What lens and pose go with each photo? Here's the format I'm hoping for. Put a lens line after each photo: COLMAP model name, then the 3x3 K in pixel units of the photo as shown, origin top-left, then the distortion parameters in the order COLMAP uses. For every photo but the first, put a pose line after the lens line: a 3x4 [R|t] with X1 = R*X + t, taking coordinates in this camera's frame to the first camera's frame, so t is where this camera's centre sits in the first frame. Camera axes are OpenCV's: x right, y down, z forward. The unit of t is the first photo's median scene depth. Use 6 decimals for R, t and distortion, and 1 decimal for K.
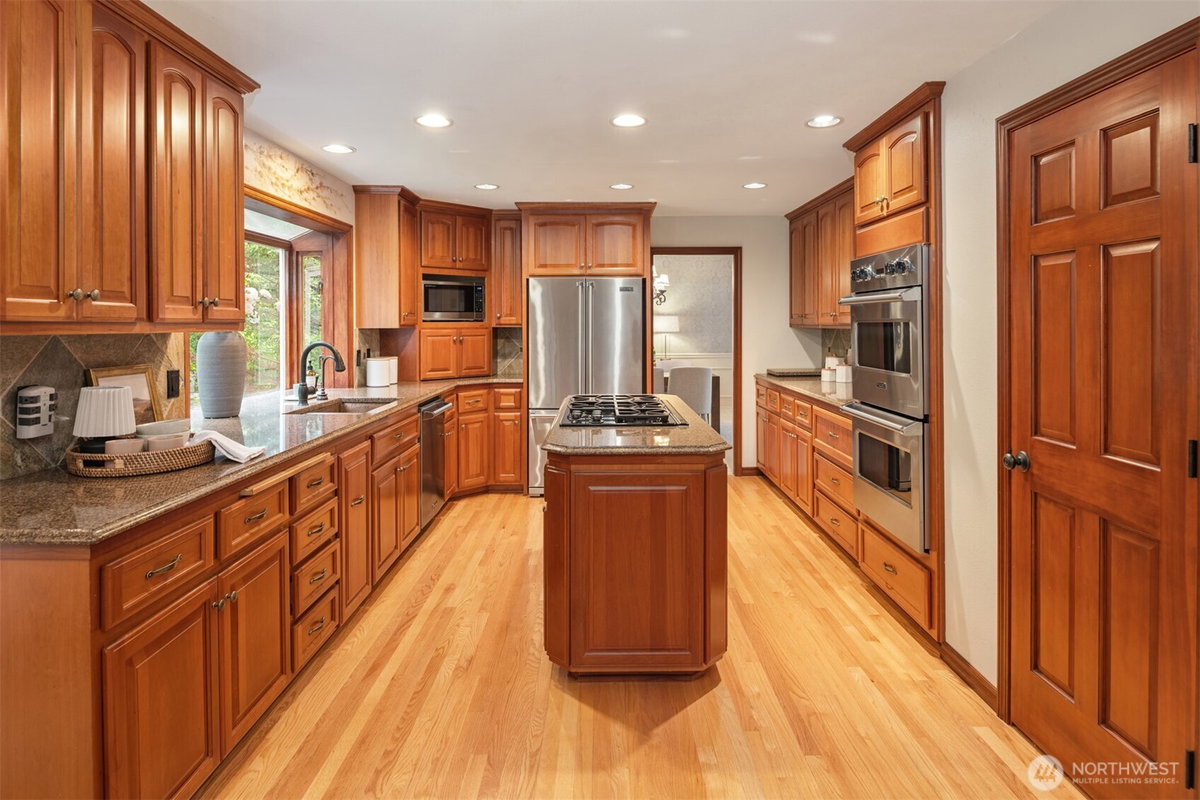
lens RADIAL K [[647.0, 0, 621.7], [0, 647.0, 319.6], [0, 0, 1]] dist [-0.001105, -0.001790]
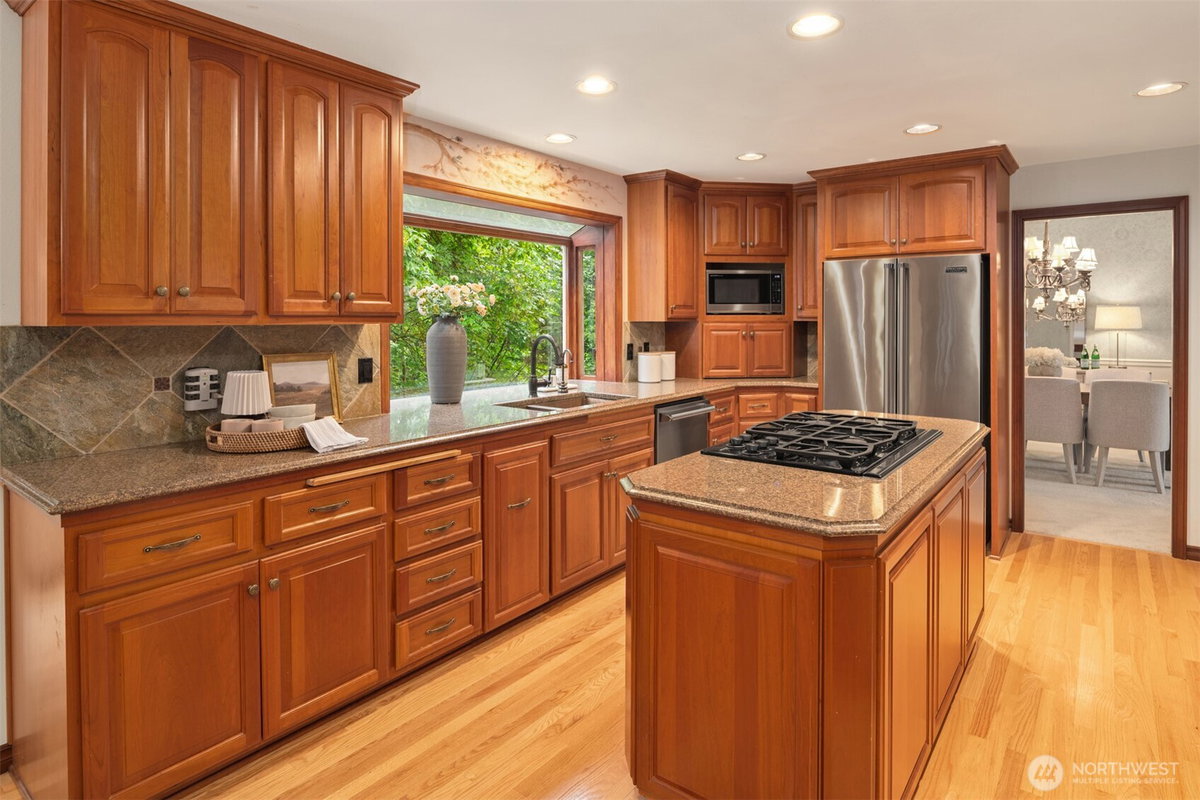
lens RADIAL K [[647.0, 0, 621.7], [0, 647.0, 319.6], [0, 0, 1]] dist [-0.001105, -0.001790]
pose [[0.784811, 0.003794, -0.619724, 0.196786], [0.002622, 0.999952, 0.009441, 0.001252], [0.619730, -0.009034, 0.784763, 0.230910]]
